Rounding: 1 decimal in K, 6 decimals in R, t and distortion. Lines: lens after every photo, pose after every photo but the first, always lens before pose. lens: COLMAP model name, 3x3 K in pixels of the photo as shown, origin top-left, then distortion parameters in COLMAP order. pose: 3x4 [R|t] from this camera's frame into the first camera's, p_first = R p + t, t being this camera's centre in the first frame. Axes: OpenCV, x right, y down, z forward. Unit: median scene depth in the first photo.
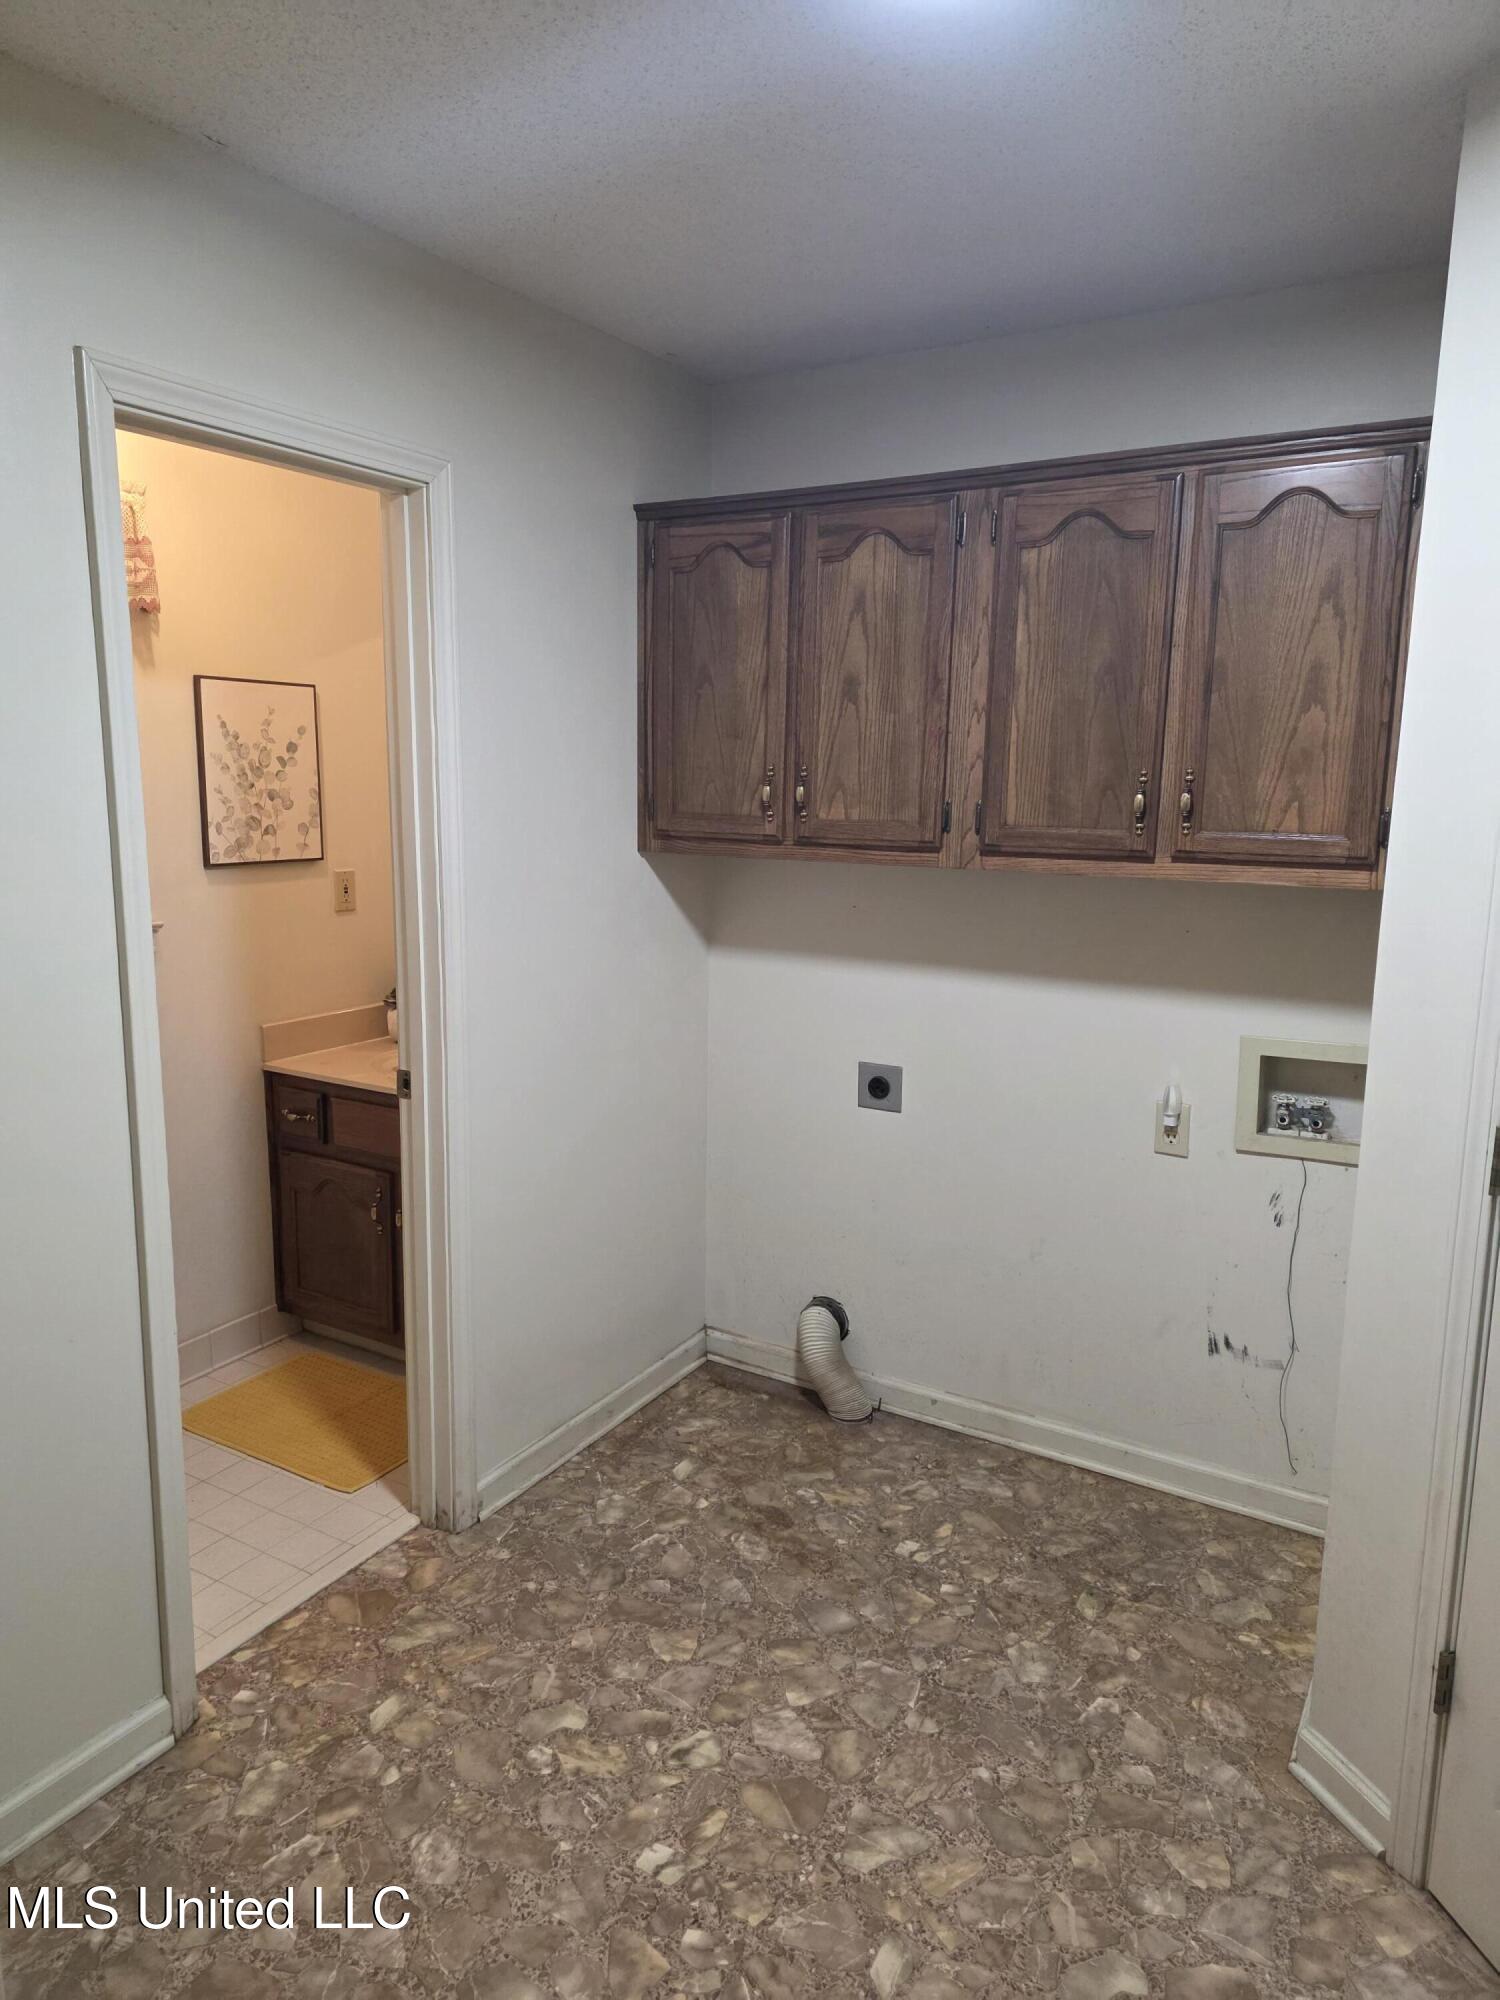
lens RADIAL K [[1333.3, 0, 753.5], [0, 1333.3, 1016.2], [0, 0, 1]] dist [0.061076, -0.051868]
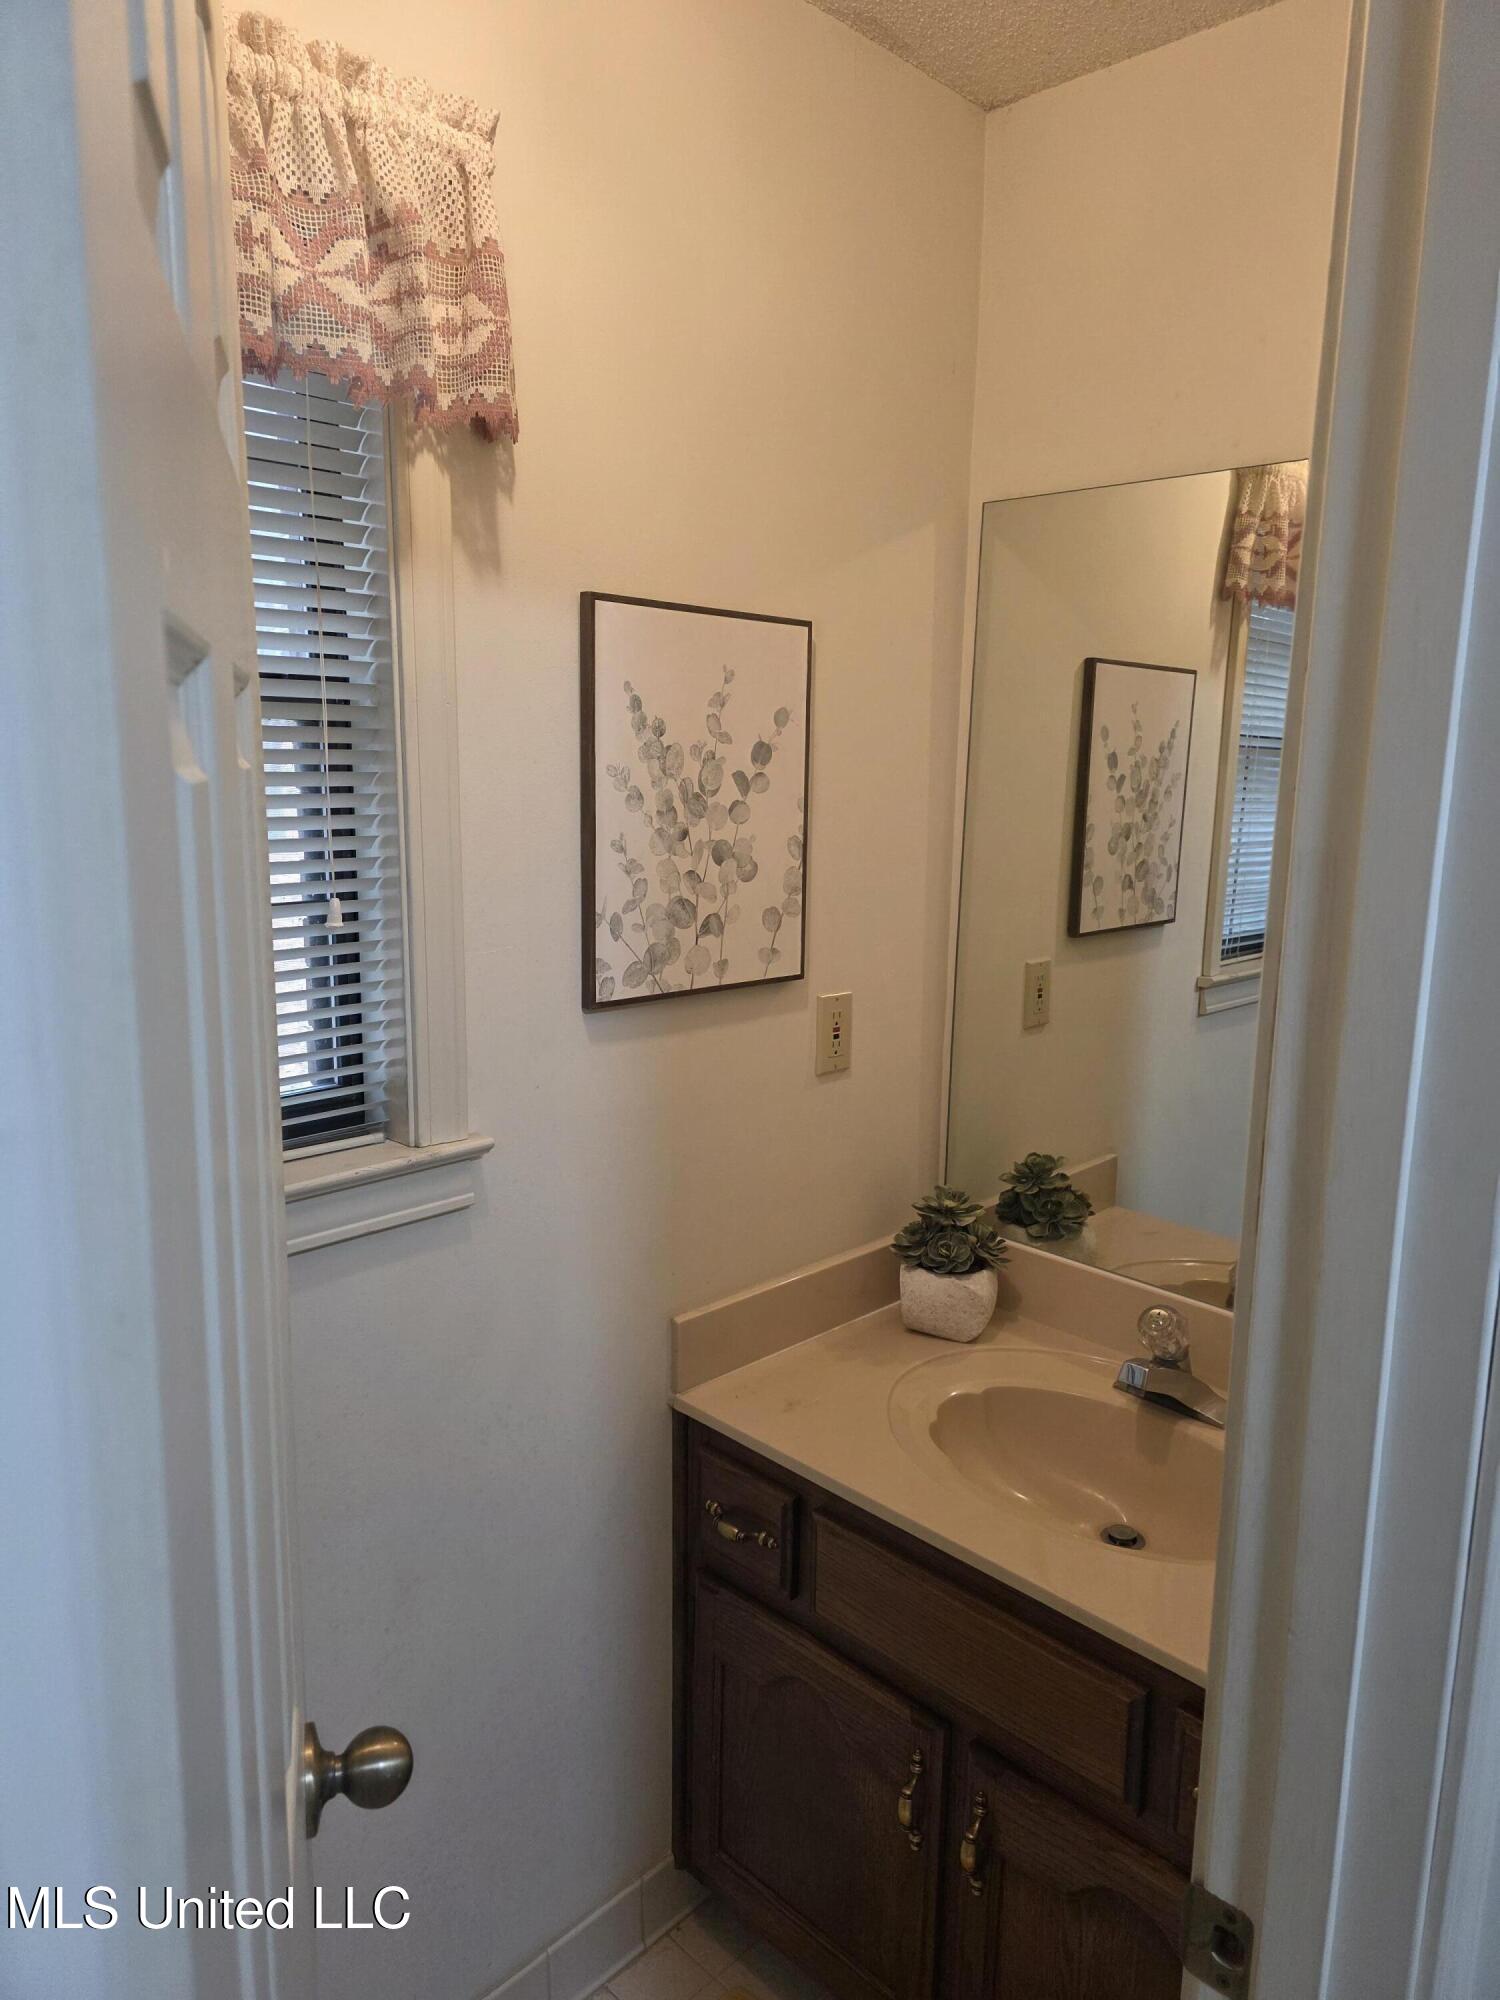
lens RADIAL K [[1333.3, 0, 755.7], [0, 1333.3, 1003.4], [0, 0, 1]] dist [0.061076, -0.051868]
pose [[0.968960, 0.036411, -0.244522, -0.230914], [-0.041669, 0.998997, -0.016365, -0.104932], [0.243681, 0.026046, 0.969506, 0.551302]]
